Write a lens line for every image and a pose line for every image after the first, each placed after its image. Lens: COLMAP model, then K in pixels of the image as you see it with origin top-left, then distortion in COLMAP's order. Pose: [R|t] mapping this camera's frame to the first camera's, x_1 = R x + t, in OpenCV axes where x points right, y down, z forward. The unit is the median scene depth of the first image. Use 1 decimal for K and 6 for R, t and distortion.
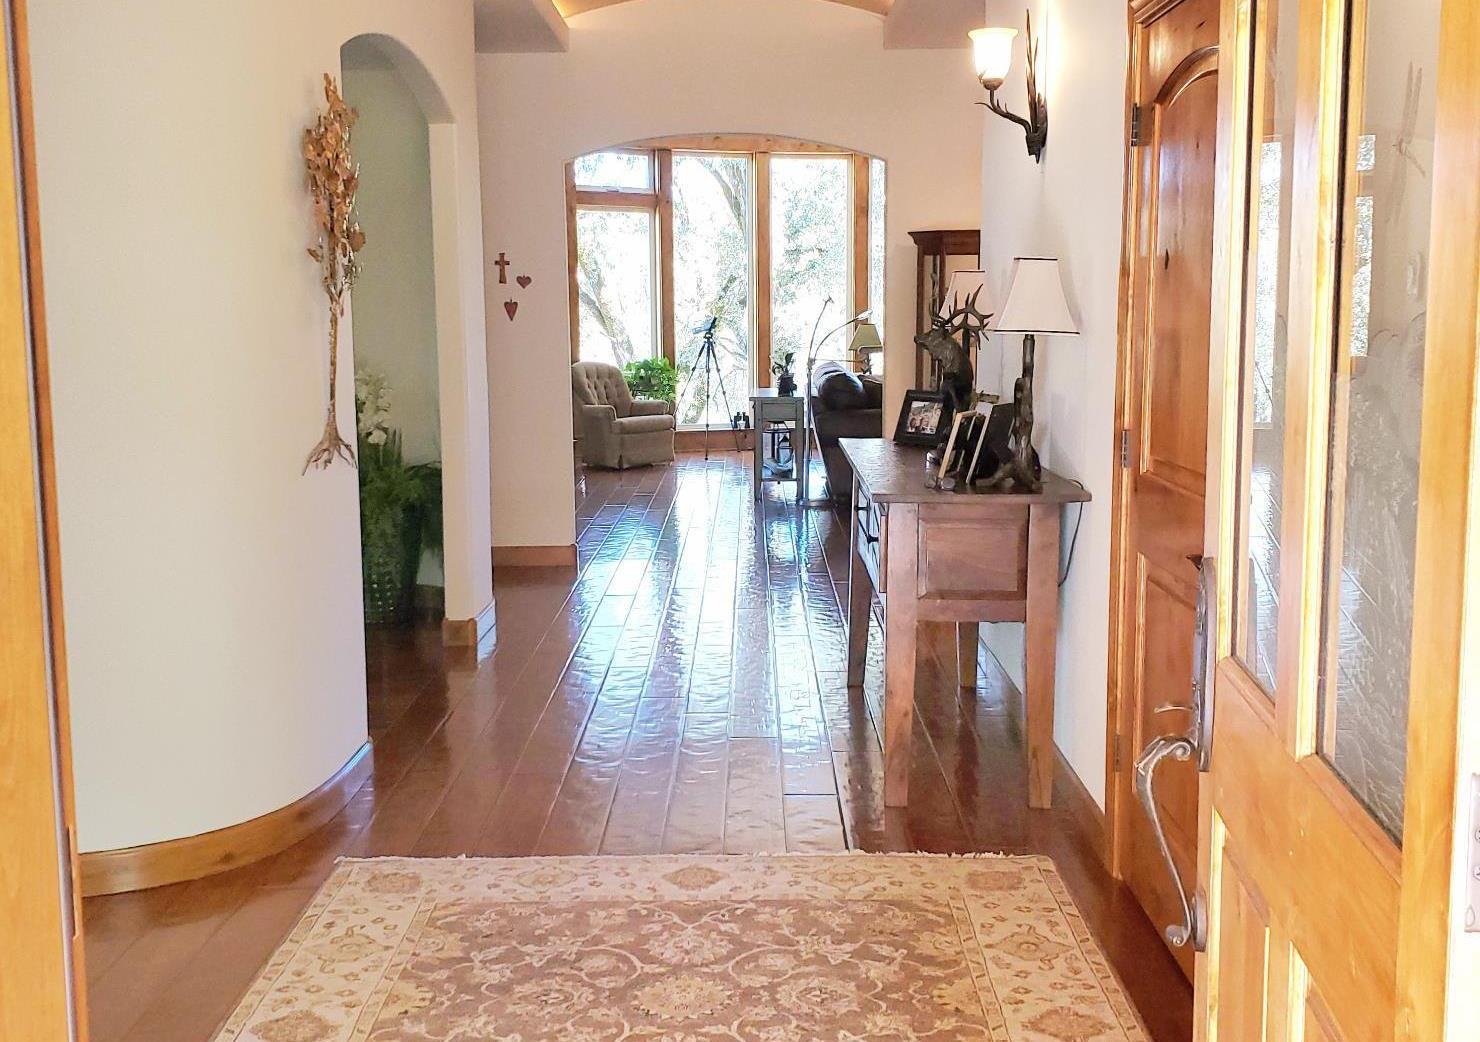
lens RADIAL K [[1556.7, 0, 740.0], [0, 1556.7, 521.0], [0, 0, 1]] dist [0.166633, -0.470032]
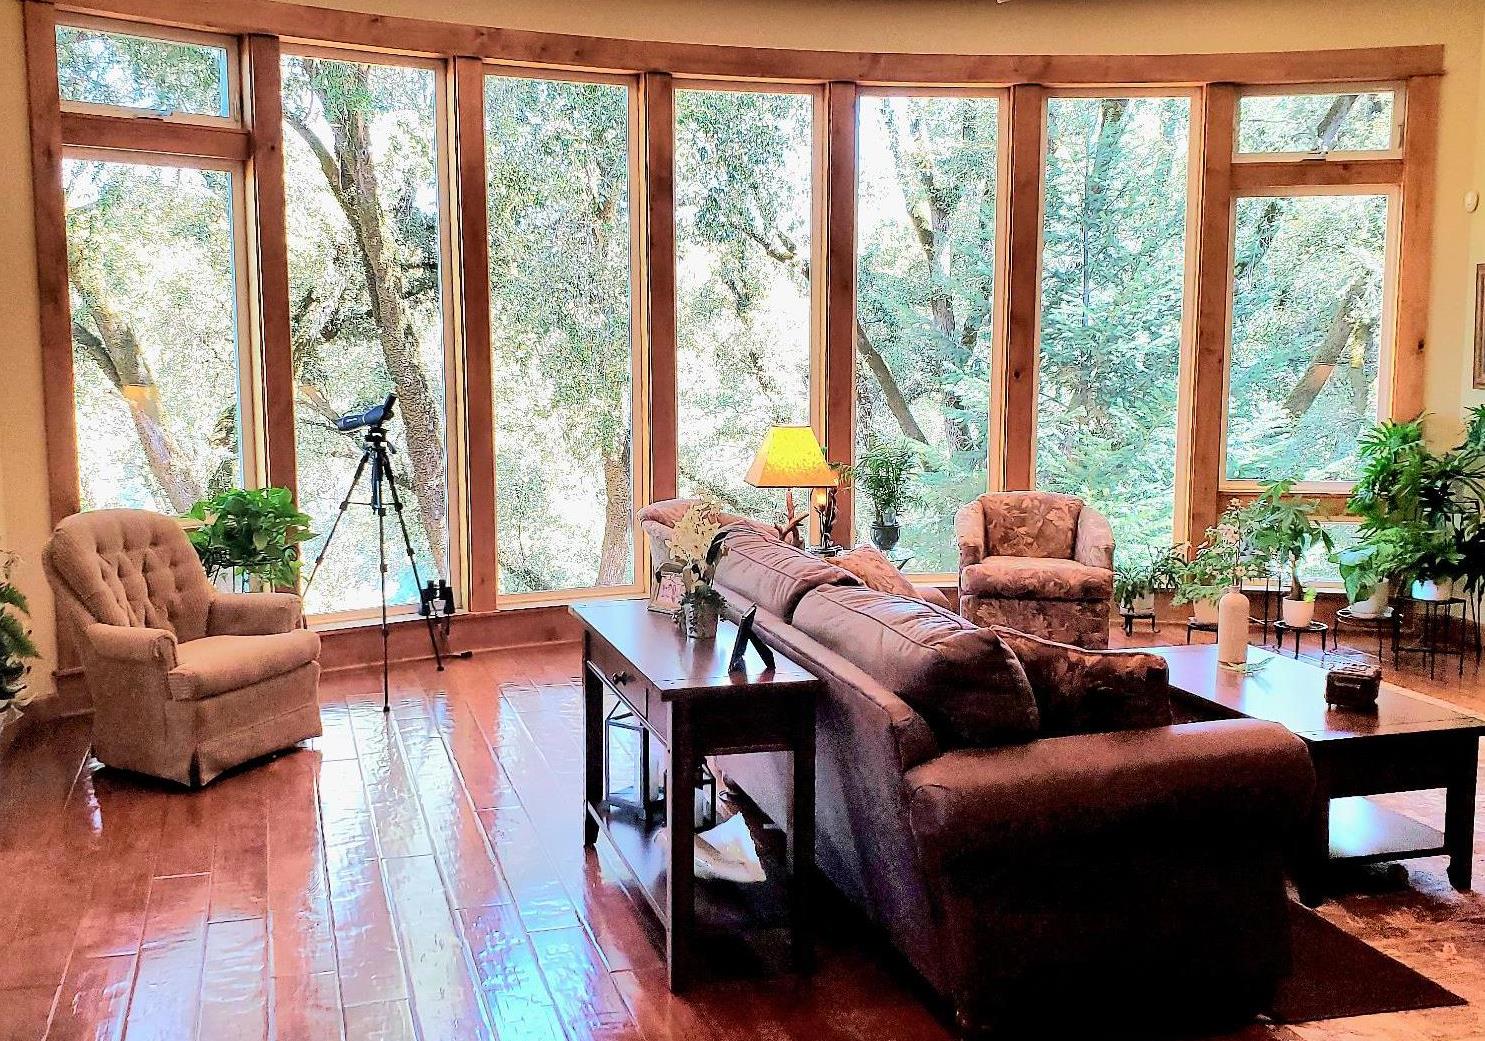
lens RADIAL K [[1561.9, 0, 742.5], [0, 1561.9, 520.5], [0, 0, 1]] dist [0.166633, -0.470032]
pose [[0.956752, -0.031599, 0.289183, -0.099106], [0.036852, 0.999240, -0.012738, -0.157658], [-0.288561, 0.022844, 0.957189, 0.976929]]
